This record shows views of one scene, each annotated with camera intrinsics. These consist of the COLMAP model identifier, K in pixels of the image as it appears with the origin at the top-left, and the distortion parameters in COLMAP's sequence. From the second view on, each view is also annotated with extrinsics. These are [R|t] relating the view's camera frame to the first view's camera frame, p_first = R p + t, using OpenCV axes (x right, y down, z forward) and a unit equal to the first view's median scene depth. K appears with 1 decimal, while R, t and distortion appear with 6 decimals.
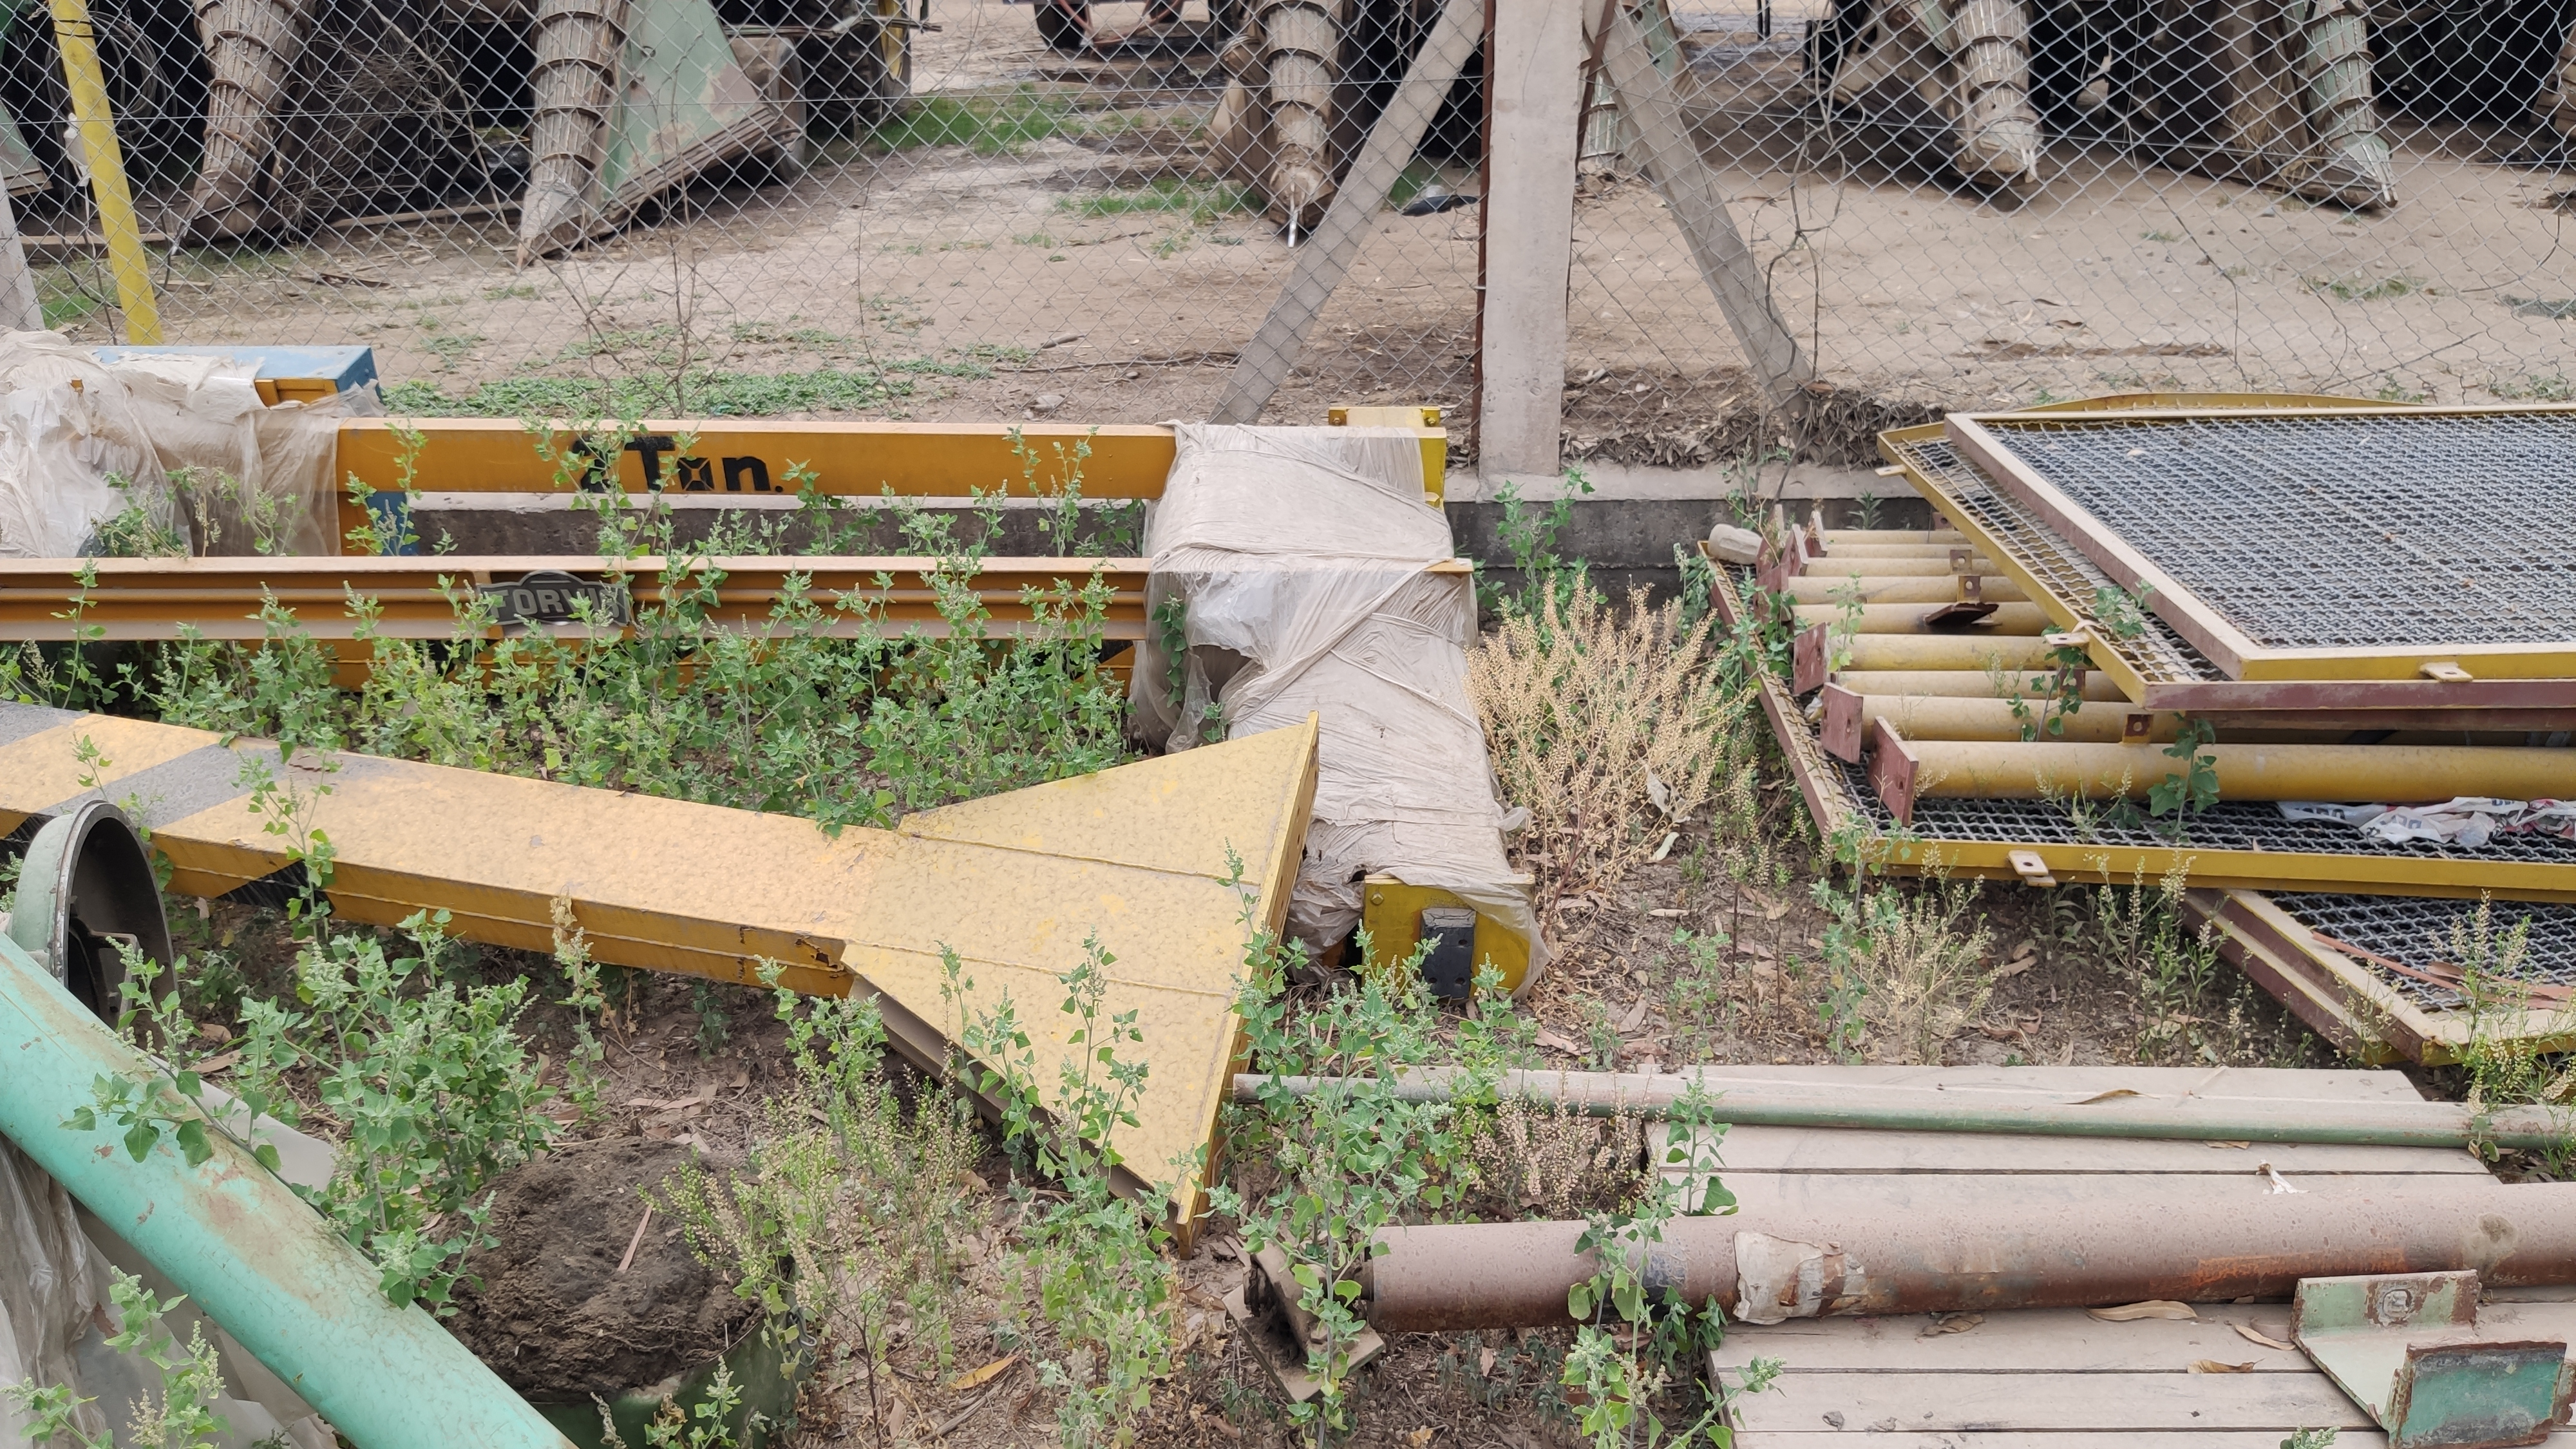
lens RADIAL K [[1948.8, 0, 1283.6], [0, 1948.8, 744.1], [0, 0, 1]] dist [-0.004324, -0.034051]
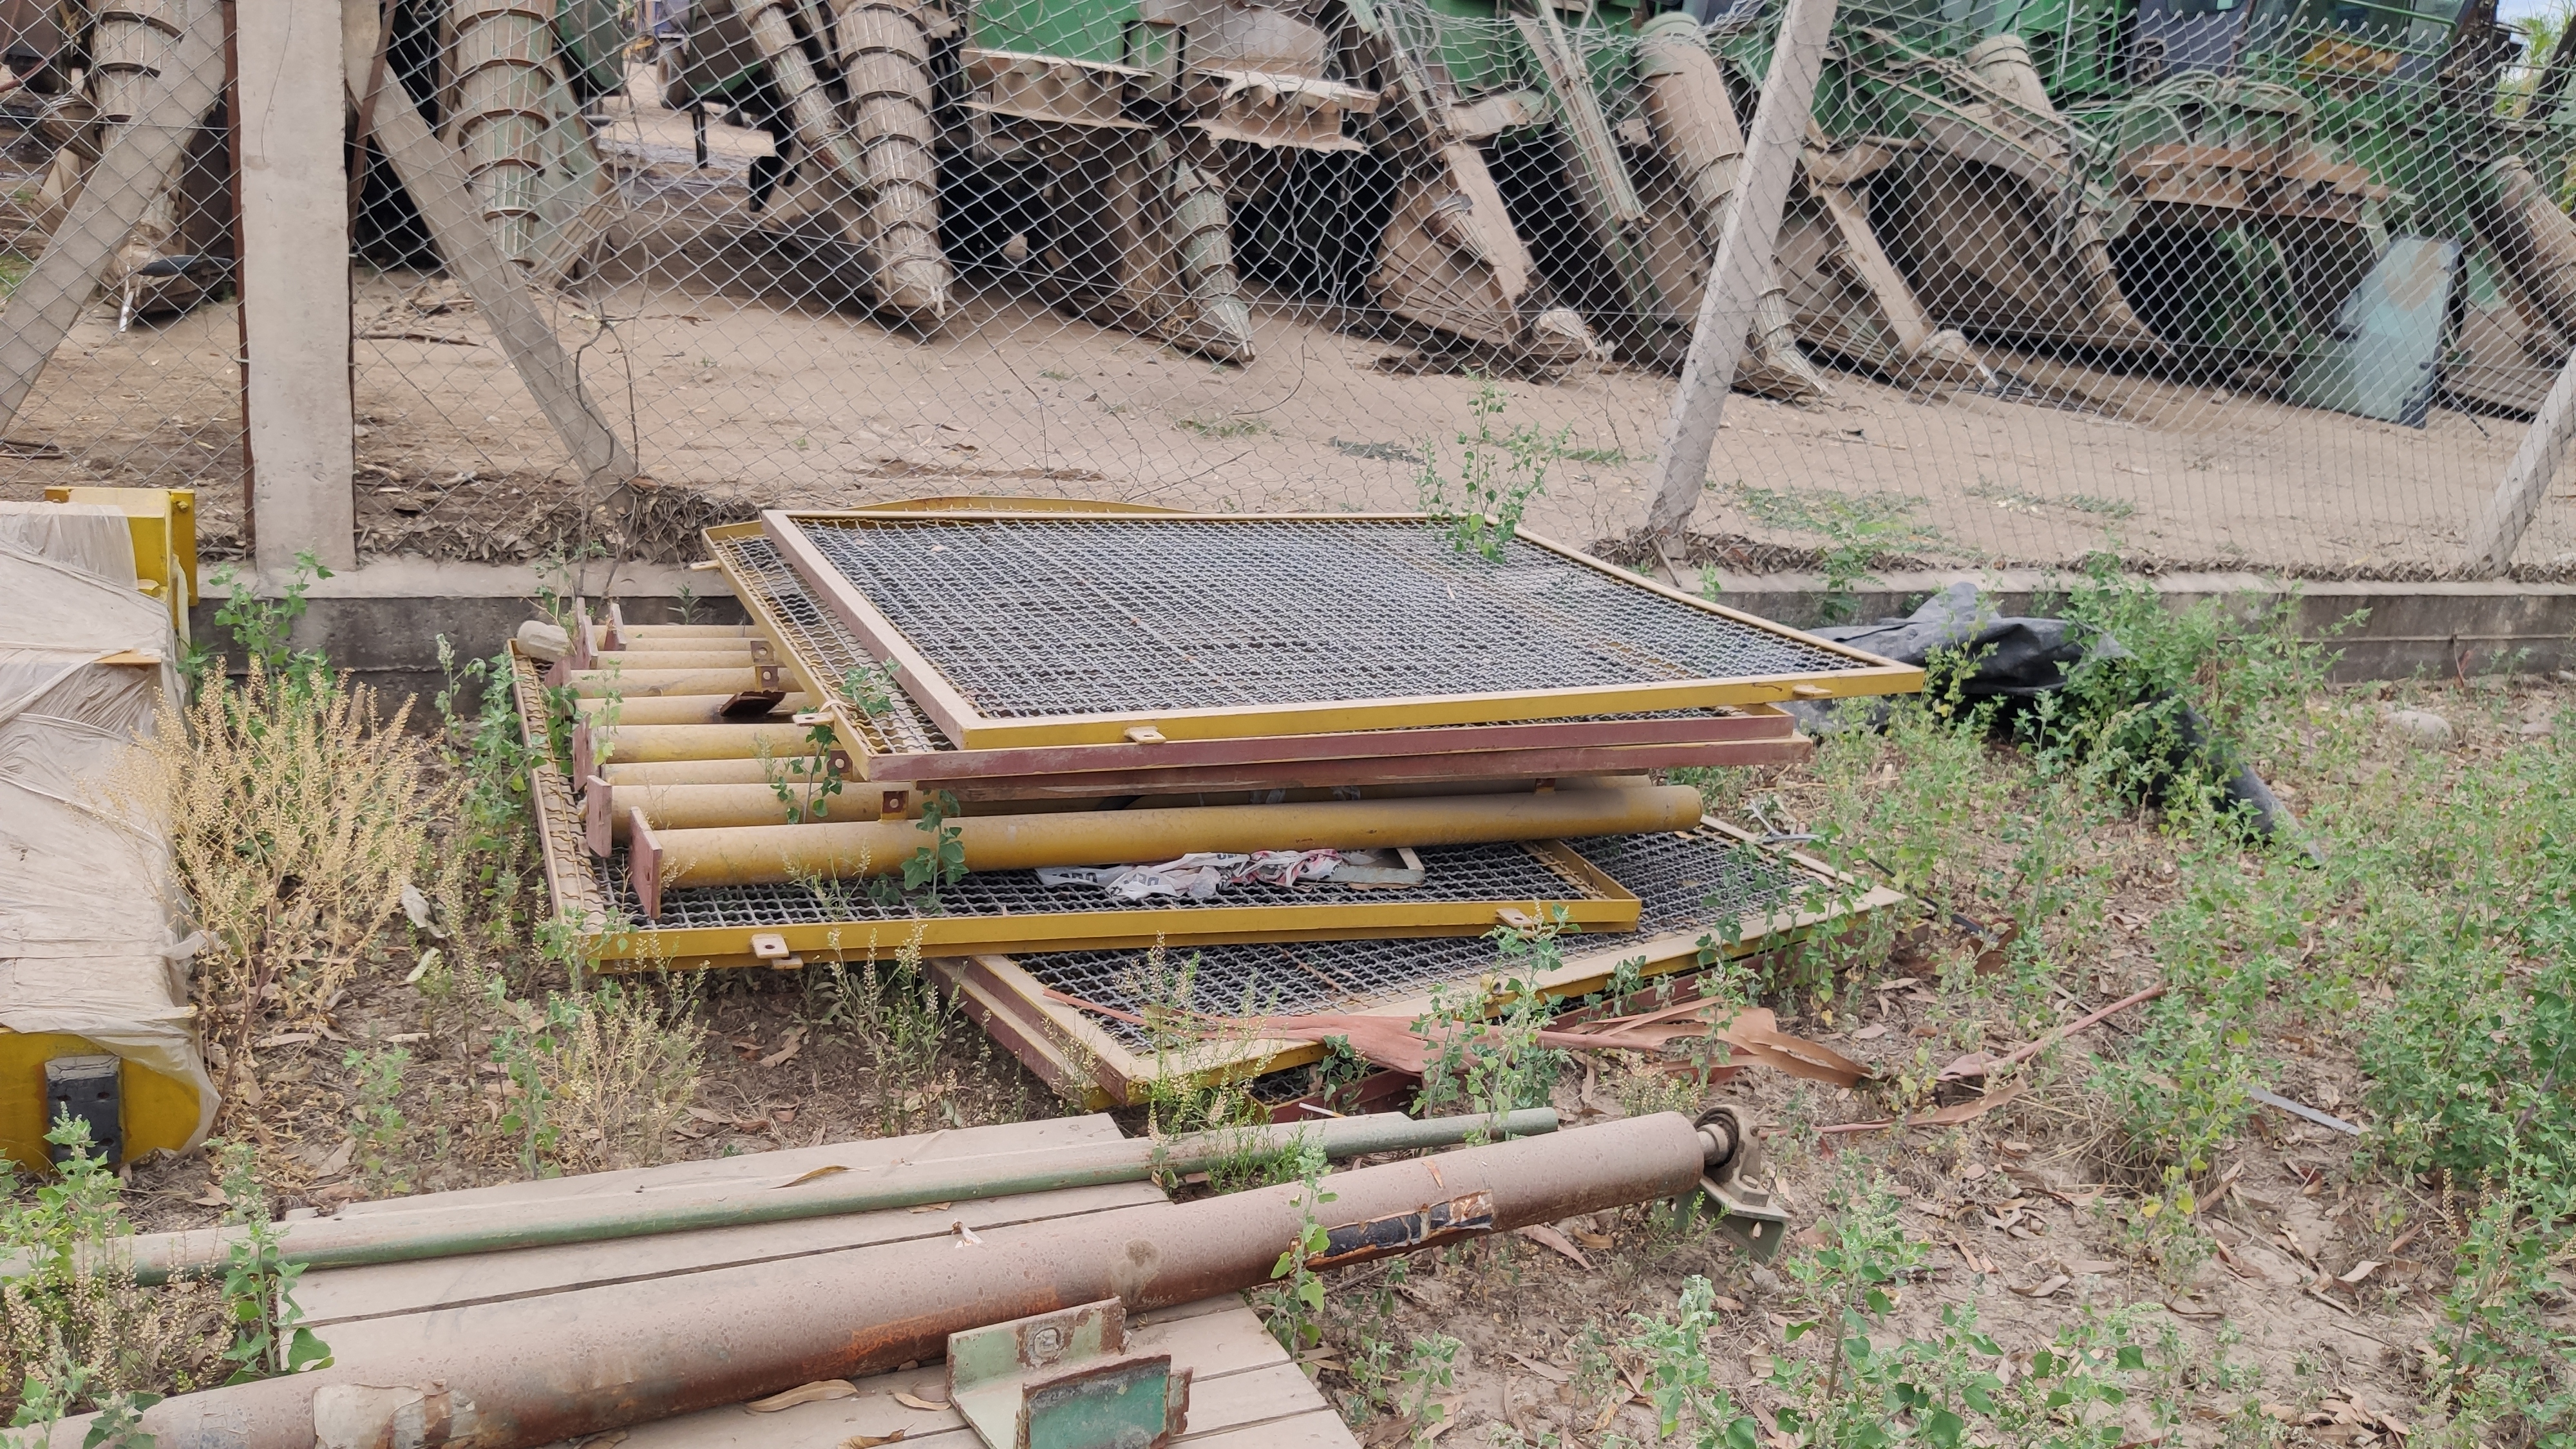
lens RADIAL K [[1948.8, 0, 1266.6], [0, 1948.8, 697.3], [0, 0, 1]] dist [-0.004324, -0.034051]
pose [[0.880883, -0.022355, 0.472806, 0.133277], [0.064666, 0.995202, -0.073424, 0.023358], [-0.468896, 0.095253, 0.878102, 0.012903]]
